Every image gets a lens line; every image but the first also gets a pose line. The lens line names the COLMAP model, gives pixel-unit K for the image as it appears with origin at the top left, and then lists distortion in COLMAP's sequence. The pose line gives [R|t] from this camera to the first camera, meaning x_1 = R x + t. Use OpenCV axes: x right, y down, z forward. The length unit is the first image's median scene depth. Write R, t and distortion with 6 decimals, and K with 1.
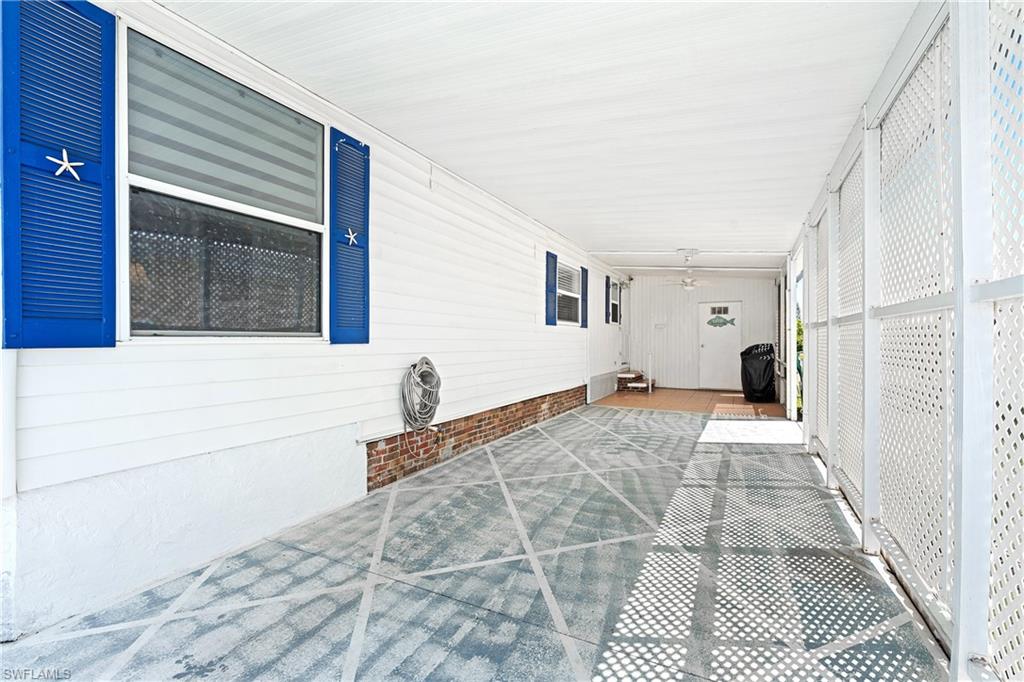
lens RADIAL K [[459.4, 0, 511.1], [0, 459.4, 338.5], [0, 0, 1]] dist [-0.008254, 0.003503]
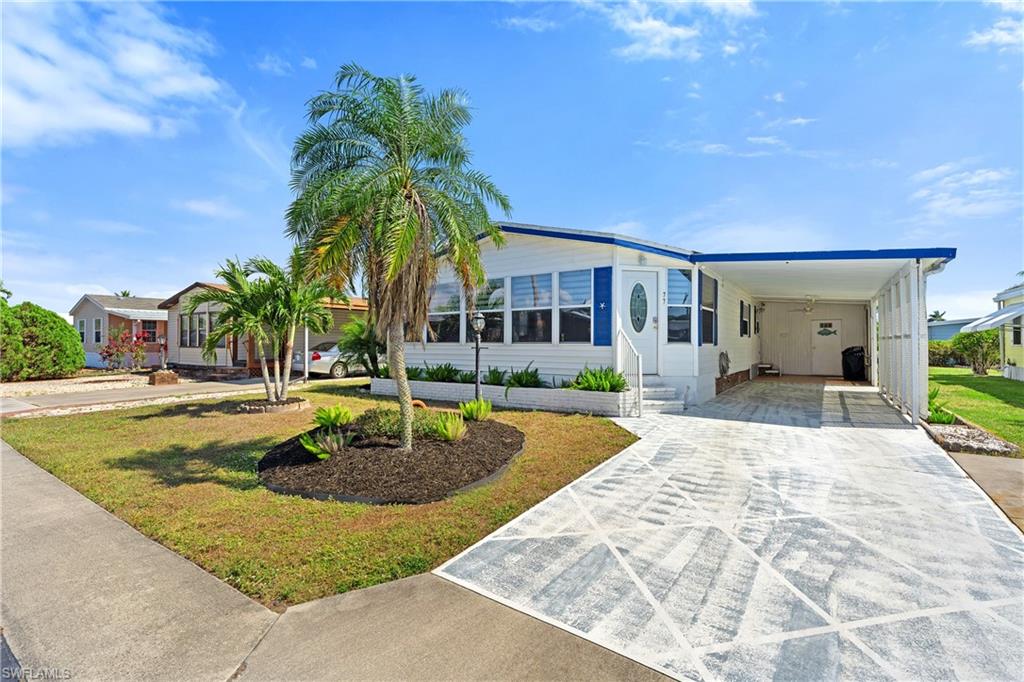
lens RADIAL K [[459.4, 0, 512.9], [0, 459.4, 340.8], [0, 0, 1]] dist [-0.008254, 0.003503]
pose [[0.990964, -0.007915, -0.133895, -0.426404], [0.007248, 0.999959, -0.005469, -0.007177], [0.133933, 0.004449, 0.990980, -0.747357]]
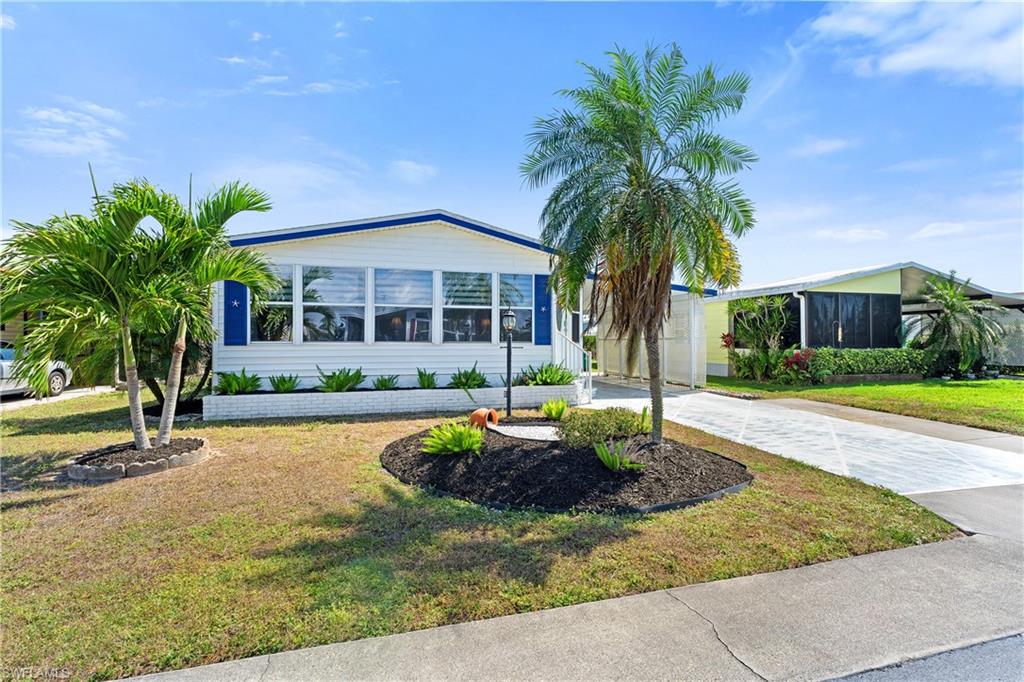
lens RADIAL K [[459.4, 0, 512.4], [0, 459.4, 341.8], [0, 0, 1]] dist [-0.008254, 0.003503]
pose [[0.743526, -0.005742, 0.668683, -1.618058], [0.004950, 0.999983, 0.003083, -0.015014], [-0.668689, 0.001017, 0.743541, -0.370522]]
